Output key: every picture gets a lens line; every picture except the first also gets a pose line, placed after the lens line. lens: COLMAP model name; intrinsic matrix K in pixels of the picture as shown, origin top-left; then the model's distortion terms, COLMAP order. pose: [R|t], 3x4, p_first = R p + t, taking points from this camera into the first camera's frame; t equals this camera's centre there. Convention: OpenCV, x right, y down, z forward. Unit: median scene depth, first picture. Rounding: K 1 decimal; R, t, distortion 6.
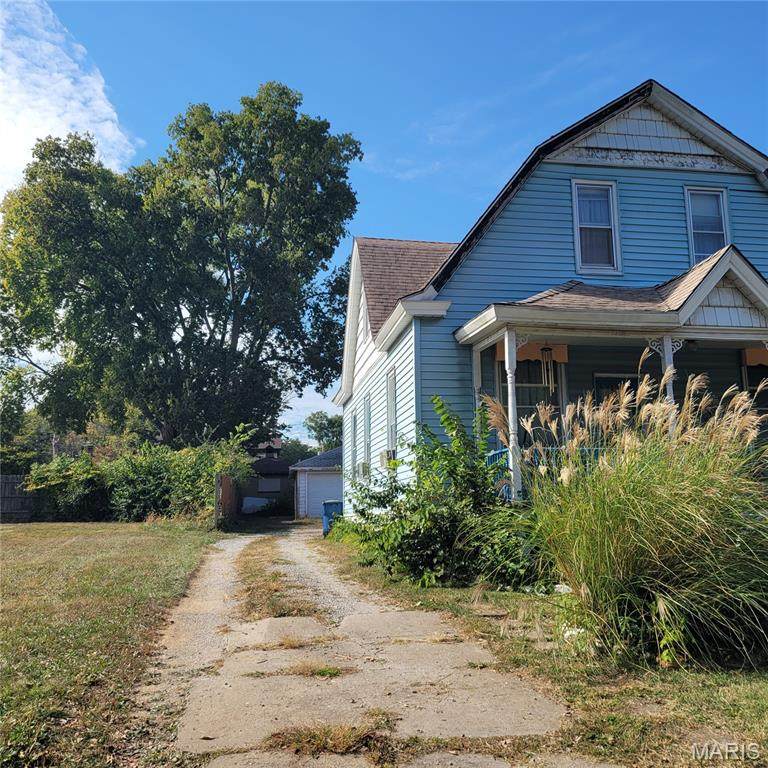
lens RADIAL K [[756.1, 0, 383.8], [0, 756.1, 394.8], [0, 0, 1]] dist [0.054115, -0.027465]
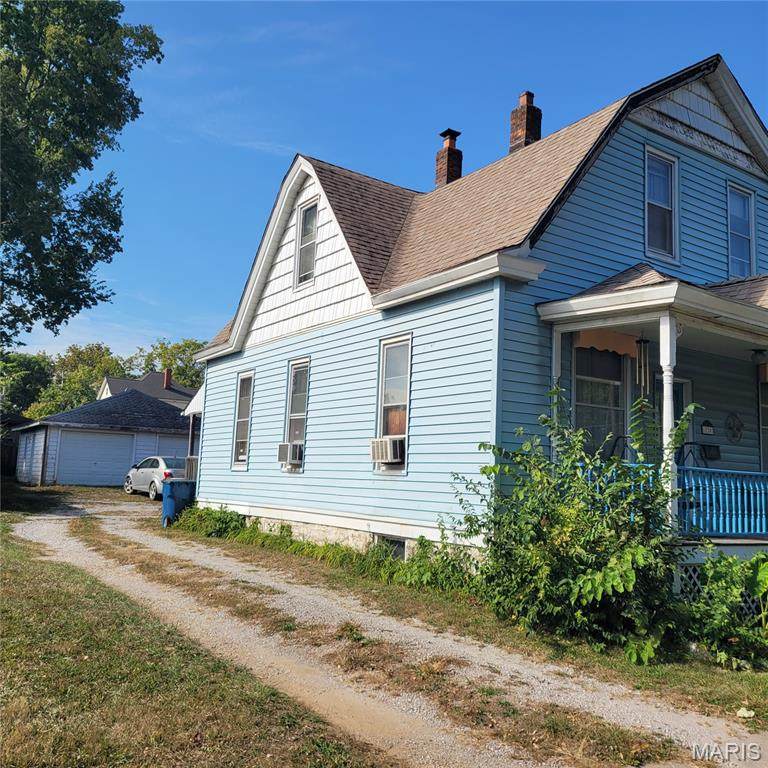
lens RADIAL K [[764.1, 0, 376.1], [0, 764.1, 384.2], [0, 0, 1]] dist [0.051804, -0.041400]
pose [[0.911004, 0.105239, 0.398743, -0.366655], [-0.120824, 0.992574, 0.014080, 0.009518], [-0.394300, -0.061005, 0.916954, 0.324460]]
